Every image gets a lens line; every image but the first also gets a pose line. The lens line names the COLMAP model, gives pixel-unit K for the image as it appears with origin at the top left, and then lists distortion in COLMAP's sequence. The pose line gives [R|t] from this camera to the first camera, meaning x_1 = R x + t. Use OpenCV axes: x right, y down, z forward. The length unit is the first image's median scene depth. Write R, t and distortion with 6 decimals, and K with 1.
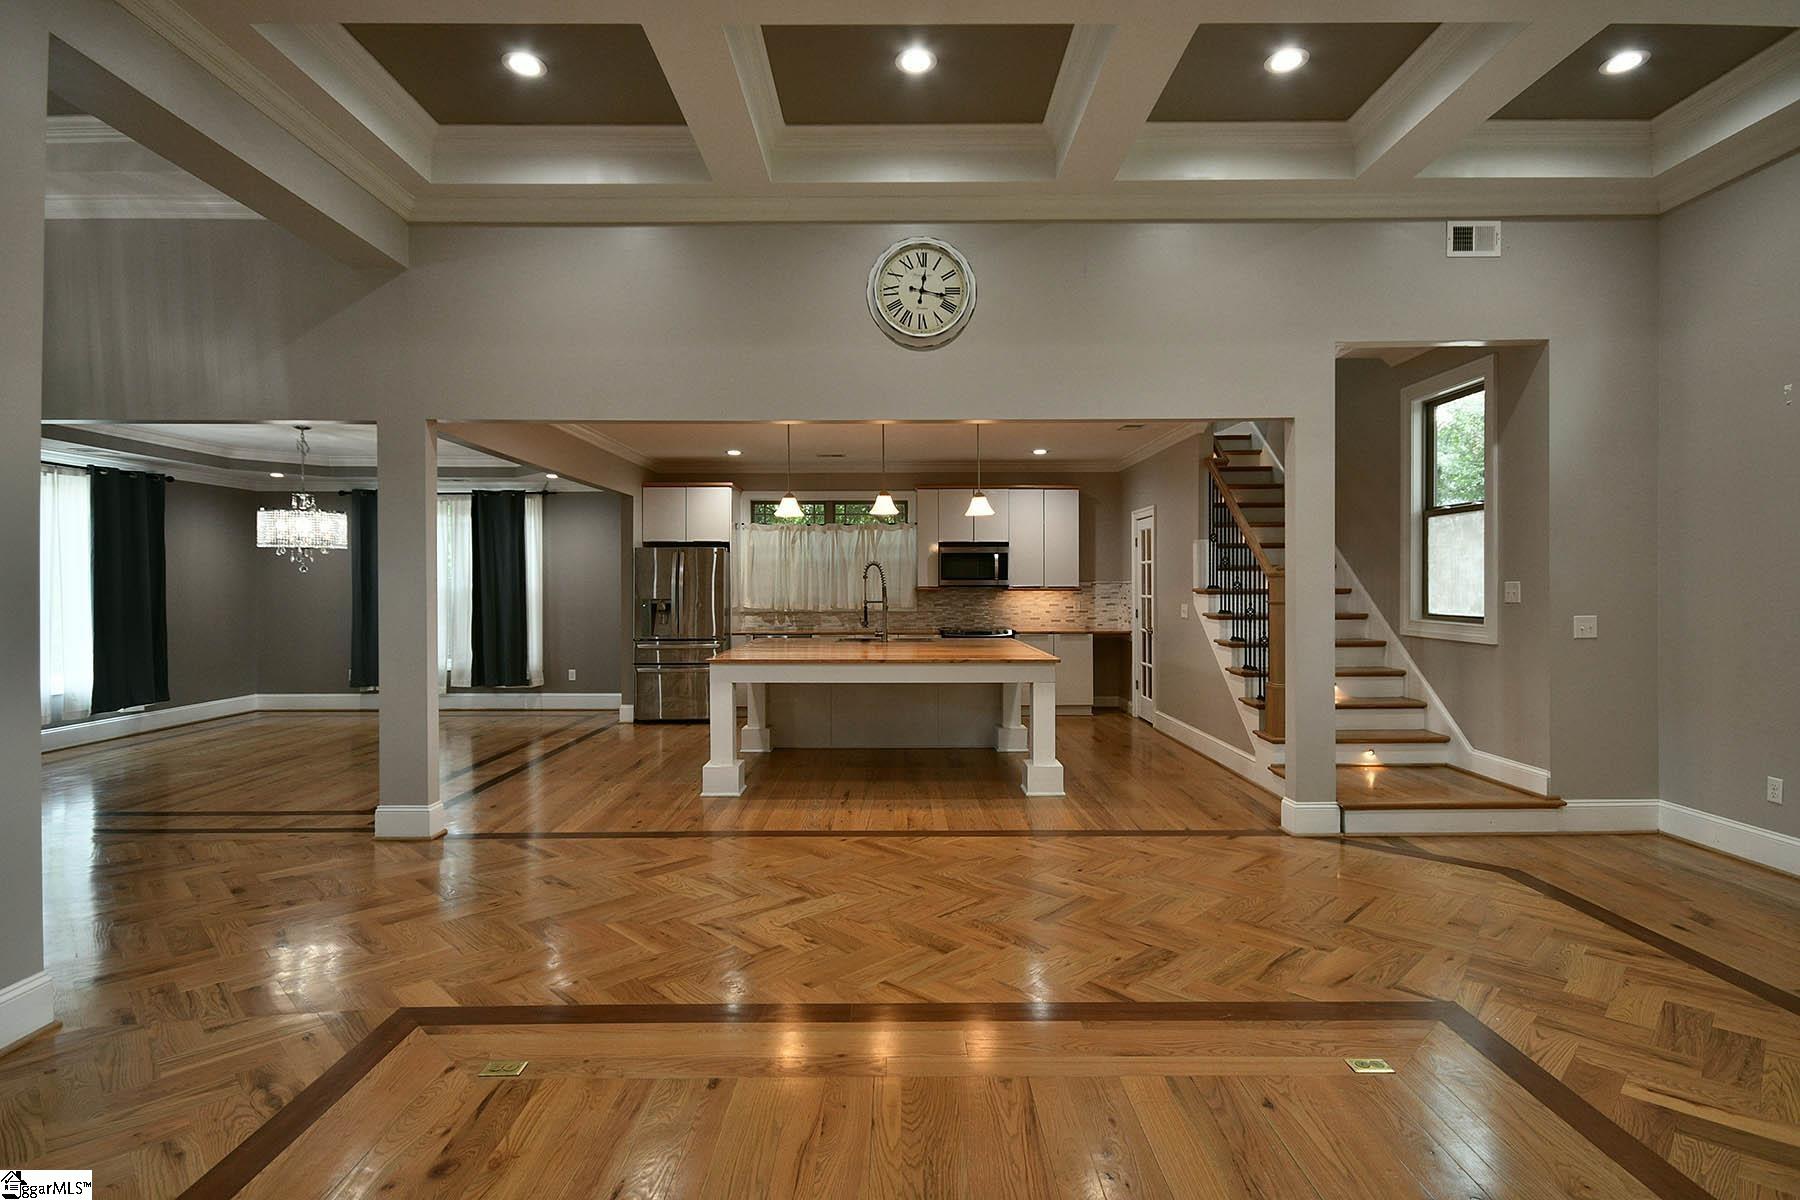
lens RADIAL K [[871.3, 0, 865.6], [0, 871.3, 587.5], [0, 0, 1]] dist [0.001246, -0.000790]
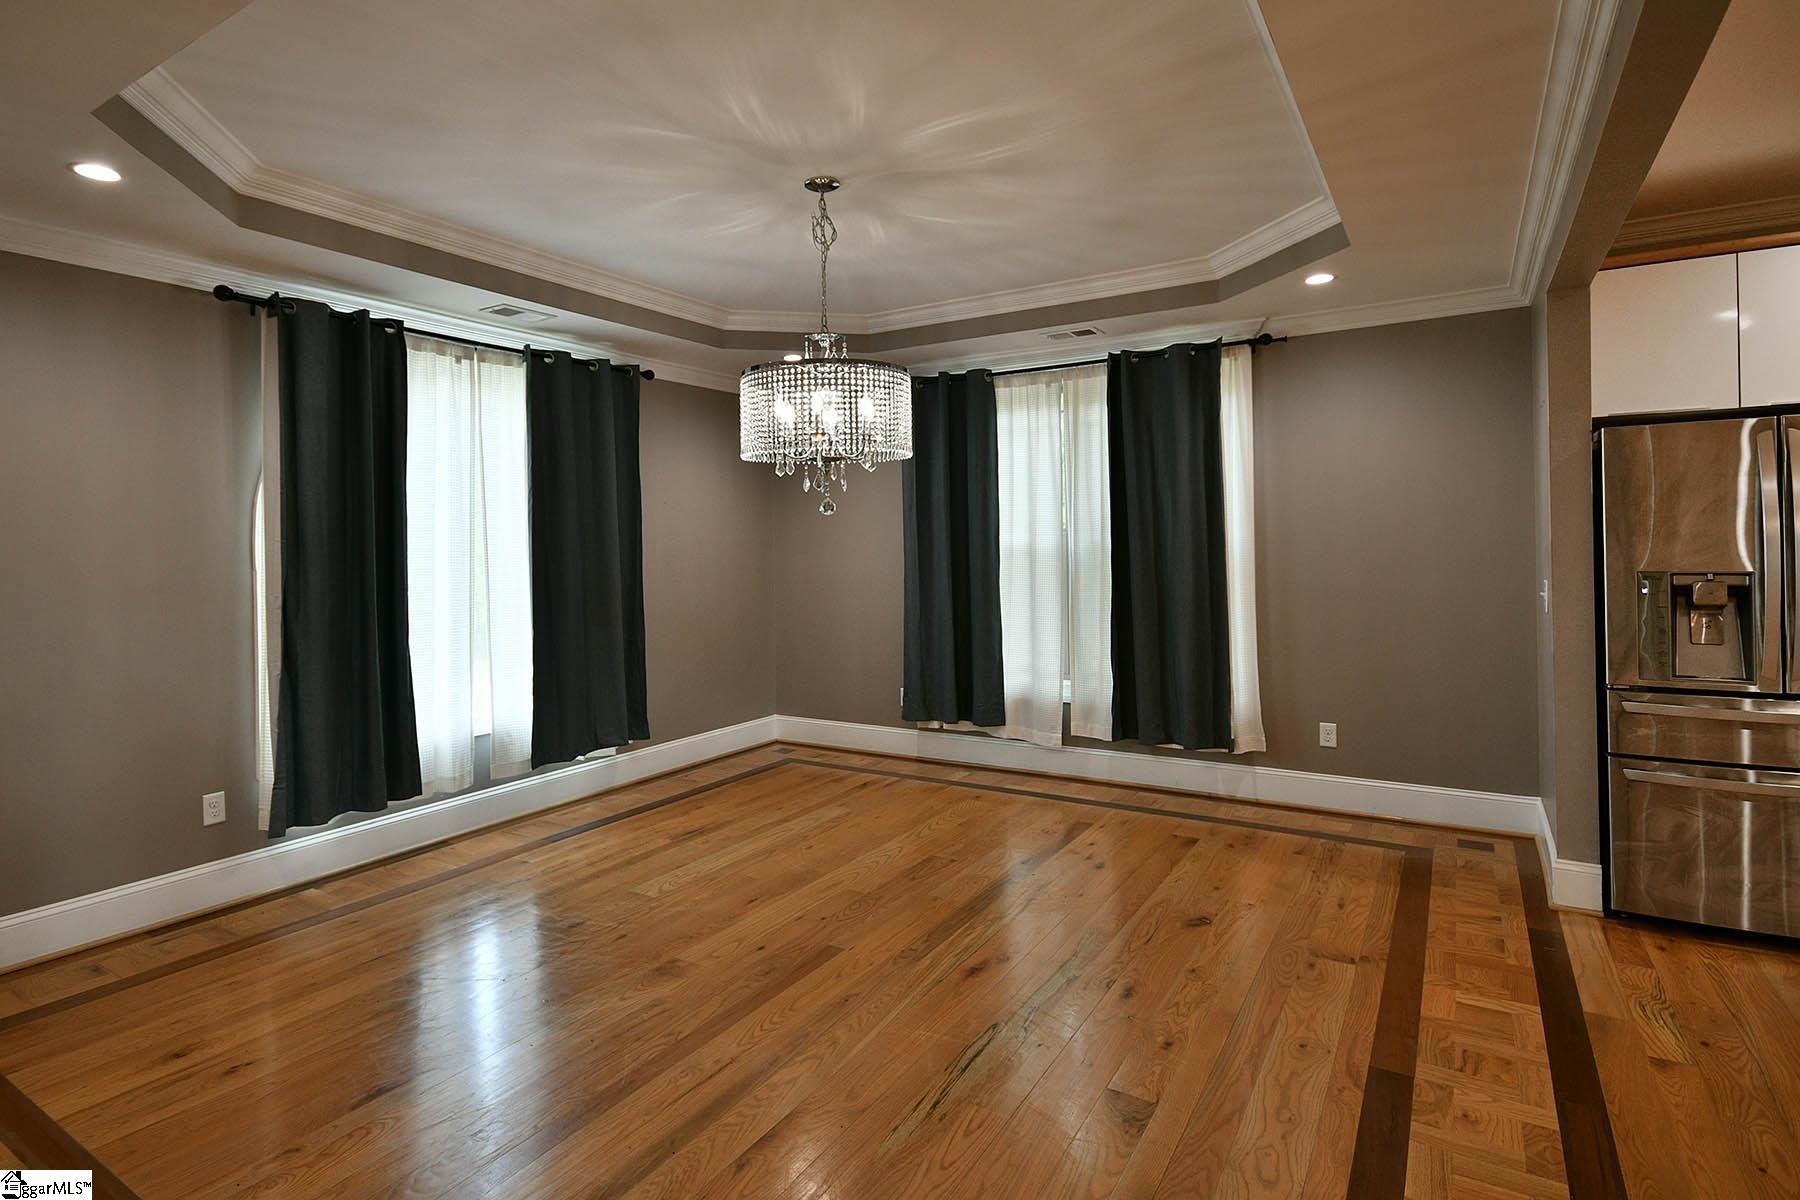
lens RADIAL K [[931.9, 0, 858.4], [0, 931.9, 548.8], [0, 0, 1]] dist [0.041912, 0.000505]
pose [[0.850694, -0.011362, -0.525539, -0.332985], [0.012890, 0.999917, -0.000753, 0.000661], [0.525504, -0.006133, 0.850769, 0.526090]]
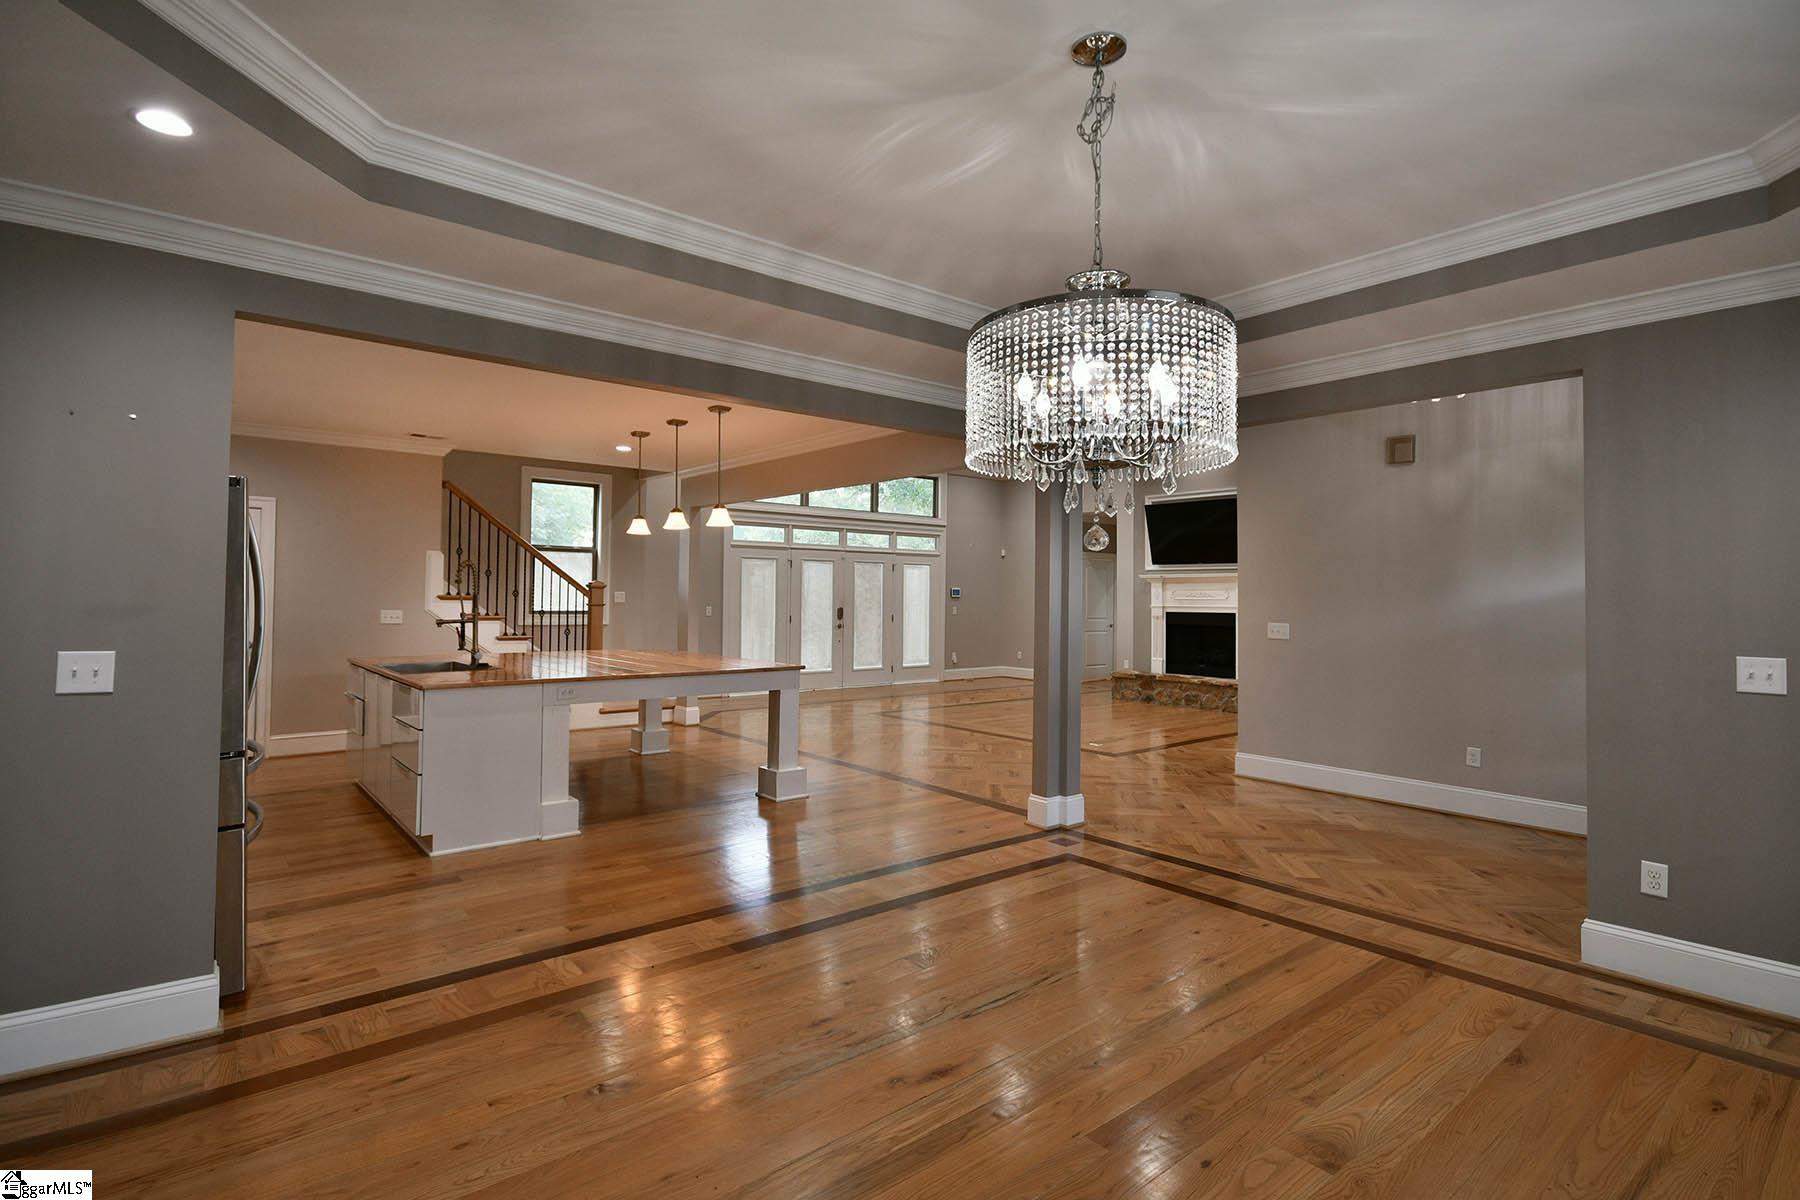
lens RADIAL K [[871.3, 0, 898.6], [0, 871.3, 579.6], [0, 0, 1]] dist [0.001246, -0.000790]
pose [[-0.647223, 0.012136, 0.762204, -0.756744], [-0.004726, 0.999790, -0.019933, 0.000118], [-0.762286, -0.016503, -0.647030, 1.135861]]
